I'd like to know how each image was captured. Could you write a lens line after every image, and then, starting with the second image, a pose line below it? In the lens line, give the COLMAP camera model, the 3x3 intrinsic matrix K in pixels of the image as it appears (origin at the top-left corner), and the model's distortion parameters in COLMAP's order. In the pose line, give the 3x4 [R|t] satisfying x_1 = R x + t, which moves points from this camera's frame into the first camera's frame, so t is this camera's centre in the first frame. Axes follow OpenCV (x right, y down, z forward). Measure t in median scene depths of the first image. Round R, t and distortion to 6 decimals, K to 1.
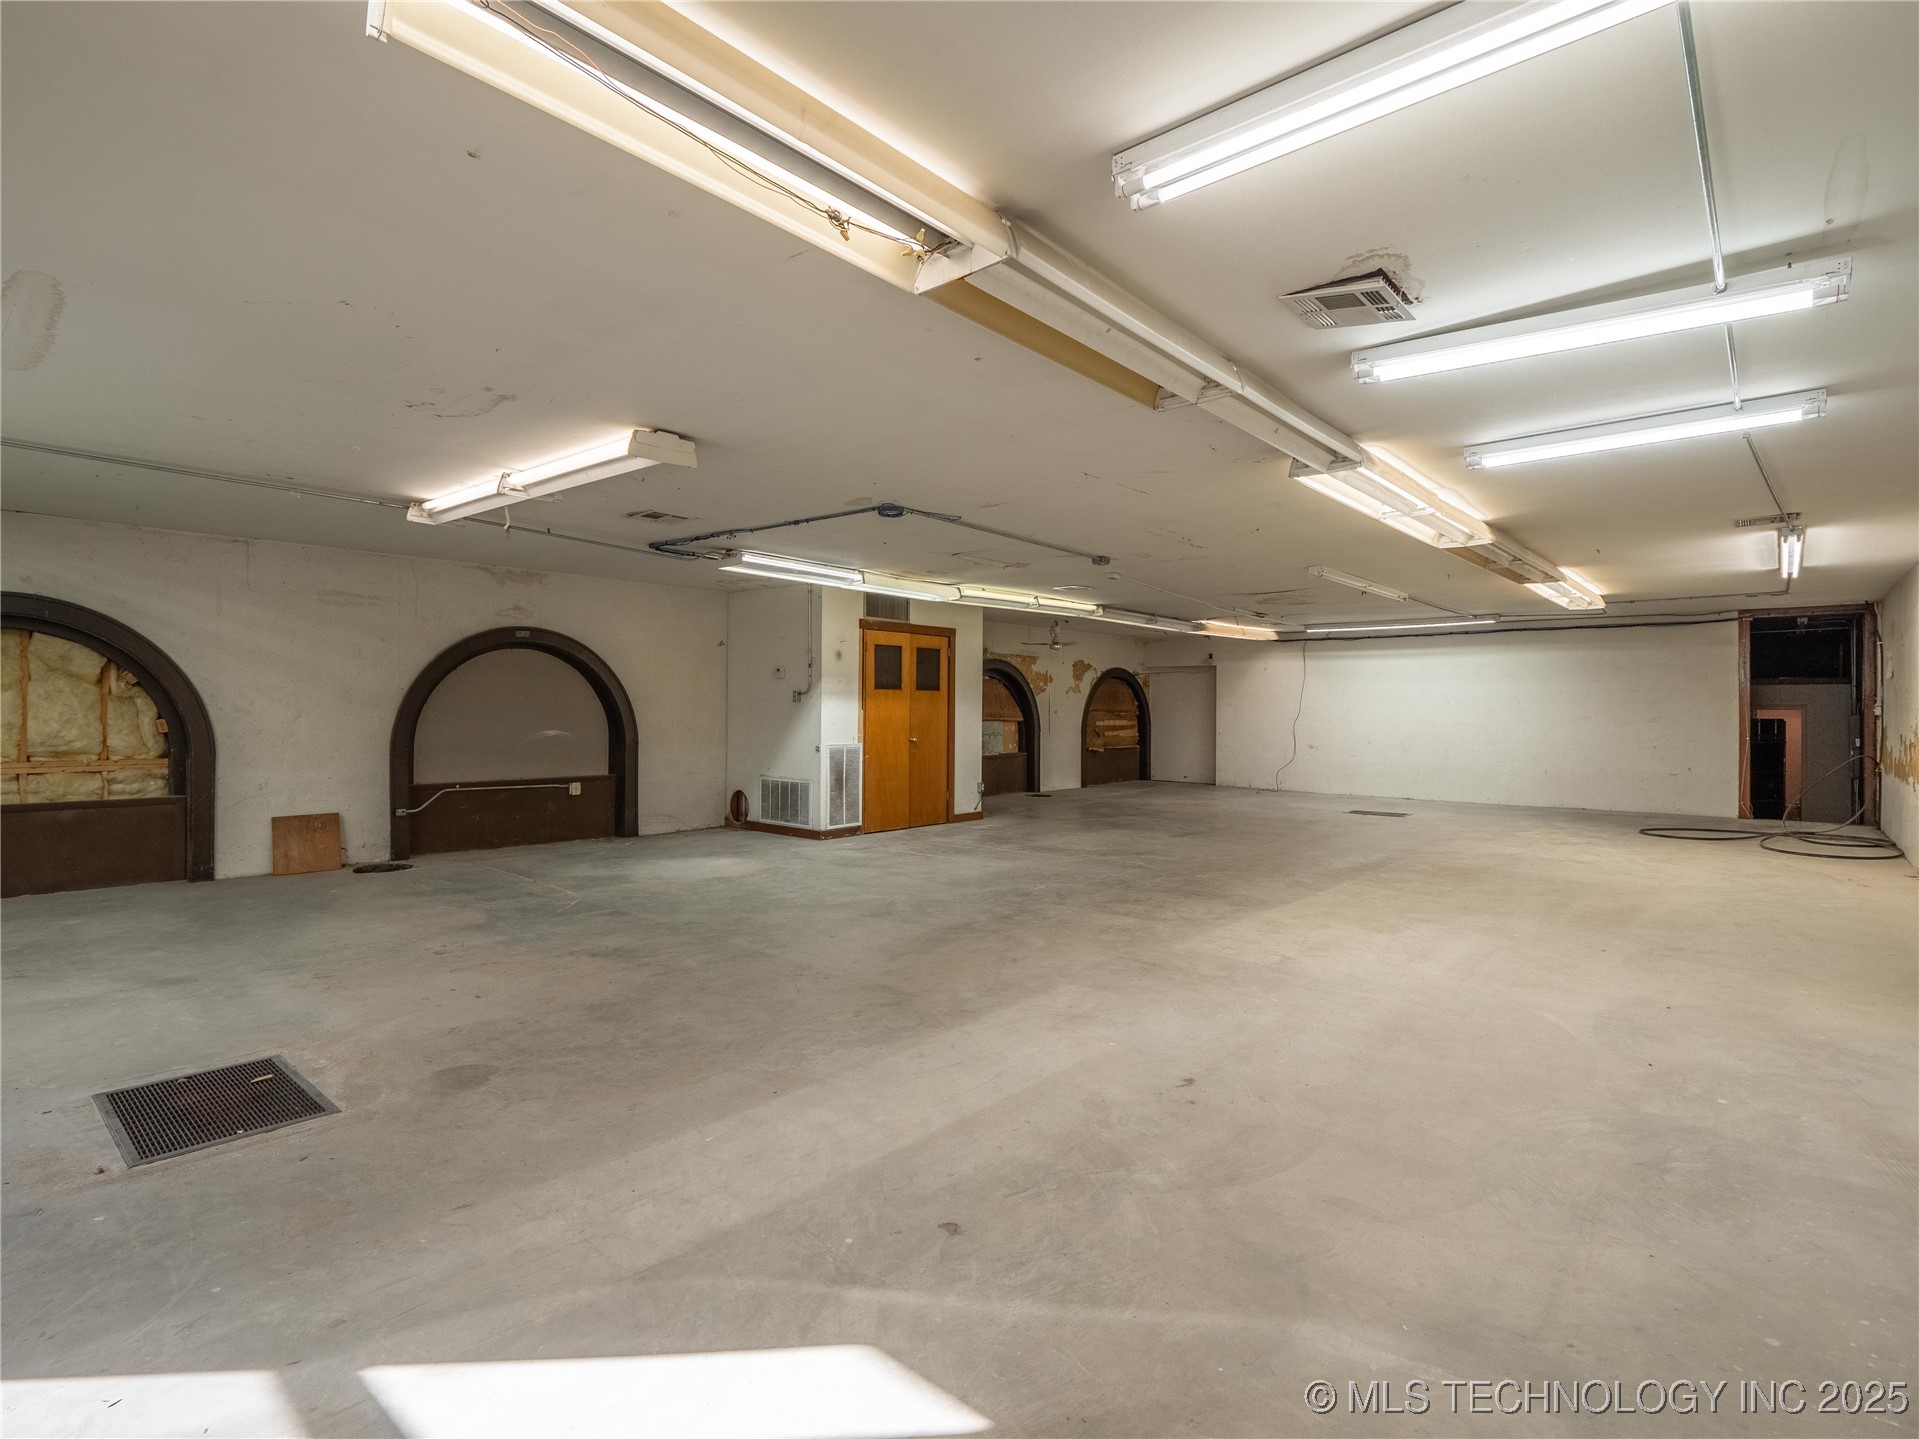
lens RADIAL K [[944.9, 0, 958.9], [0, 944.9, 714.7], [0, 0, 1]] dist [-0.011089, -0.000428]
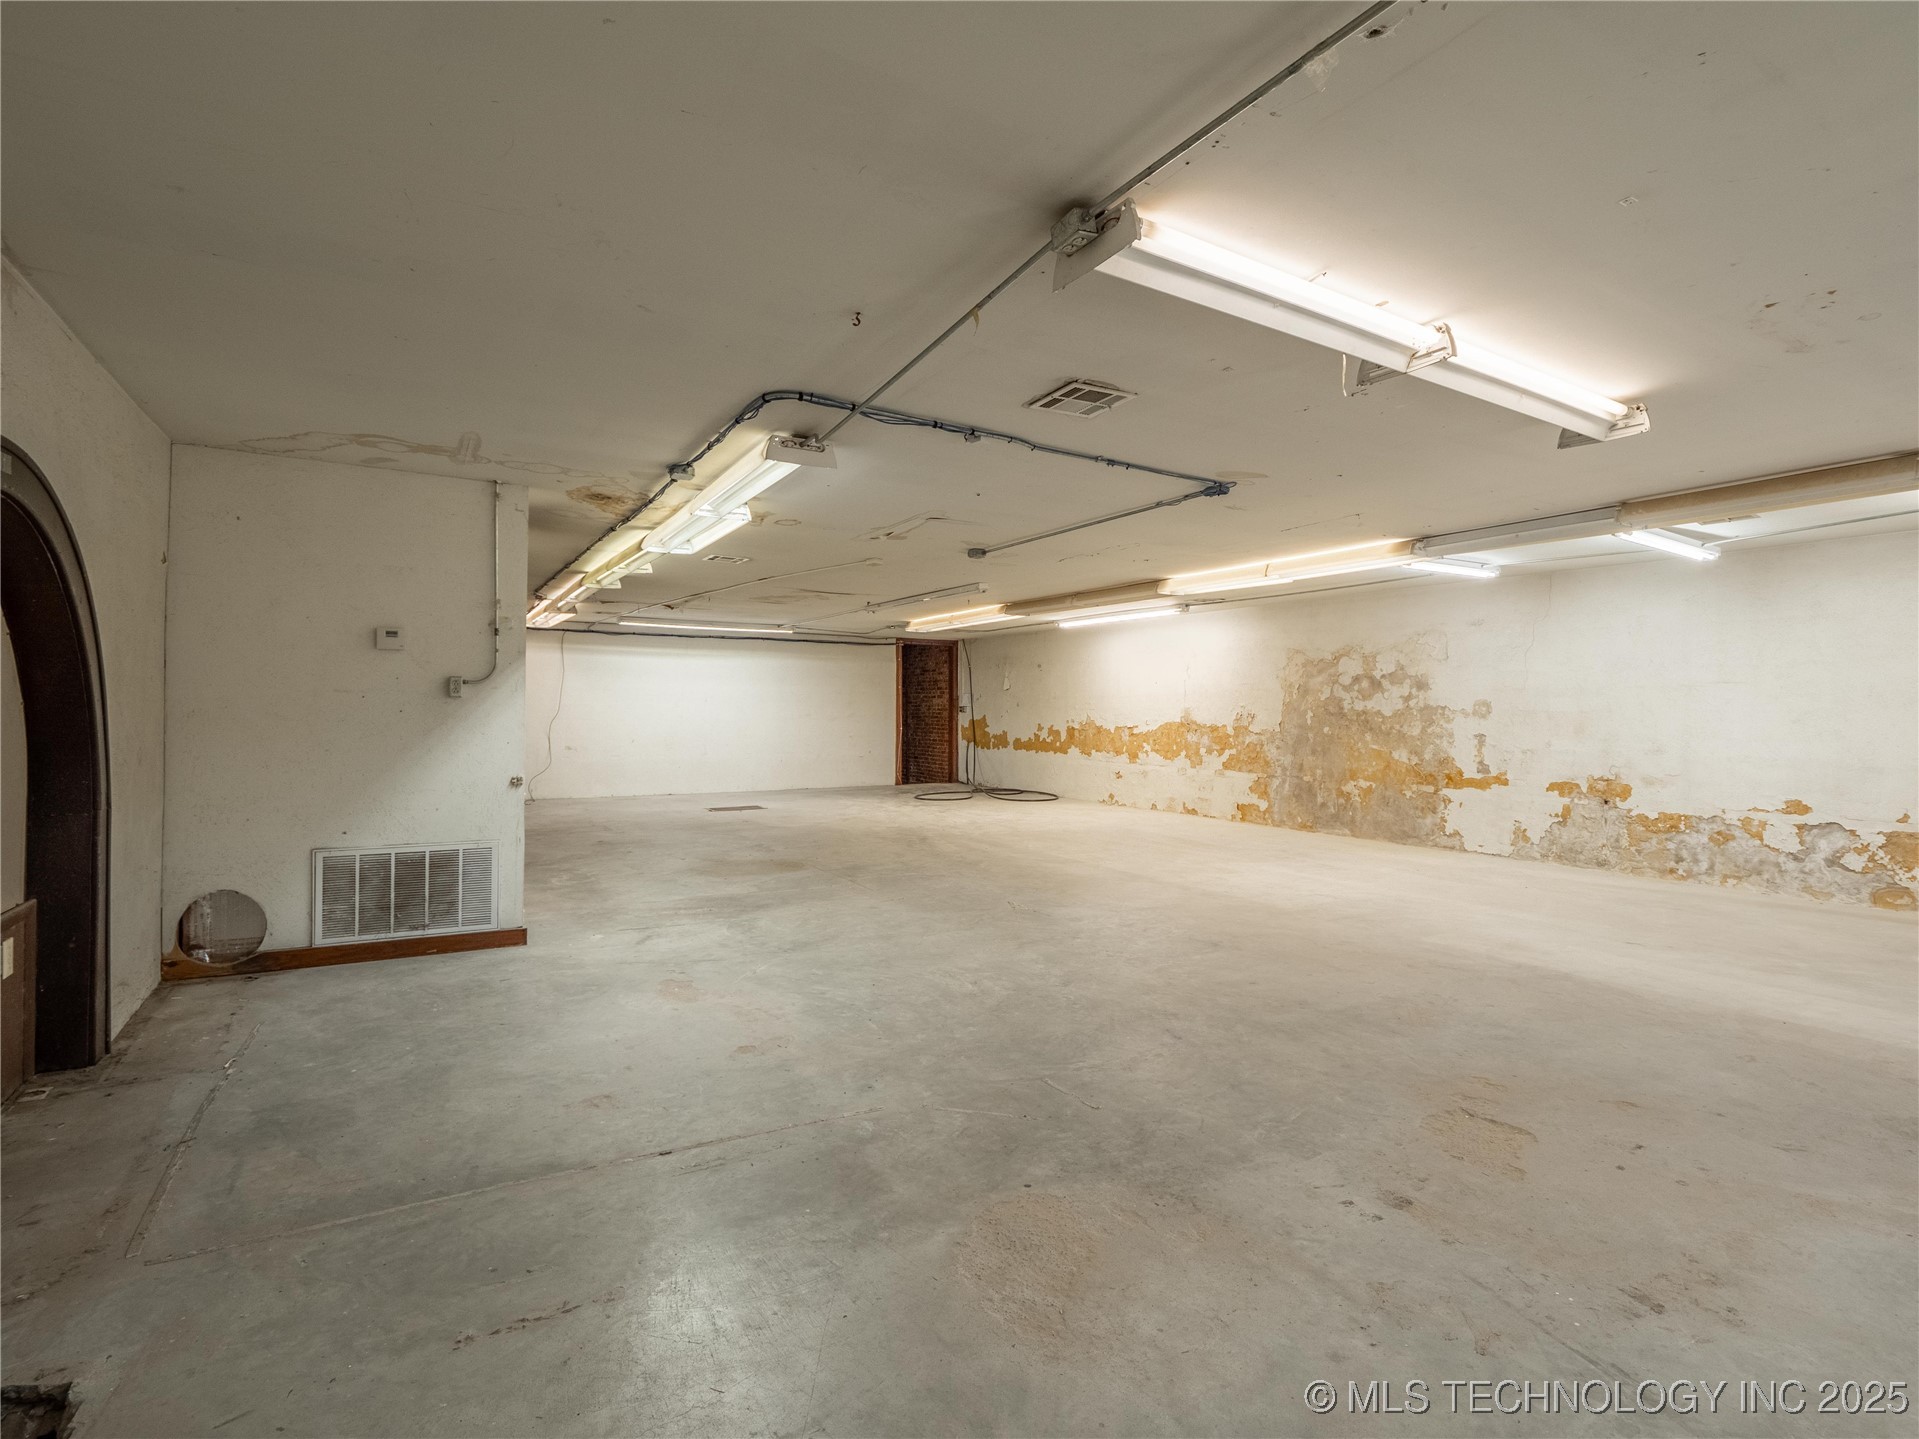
lens RADIAL K [[944.9, 0, 962.2], [0, 944.9, 709.8], [0, 0, 1]] dist [-0.011089, -0.000428]
pose [[0.308726, -0.003223, 0.951146, -0.483777], [0.002664, 0.999993, 0.002524, -0.006046], [-0.951147, 0.001754, 0.308732, 0.467110]]
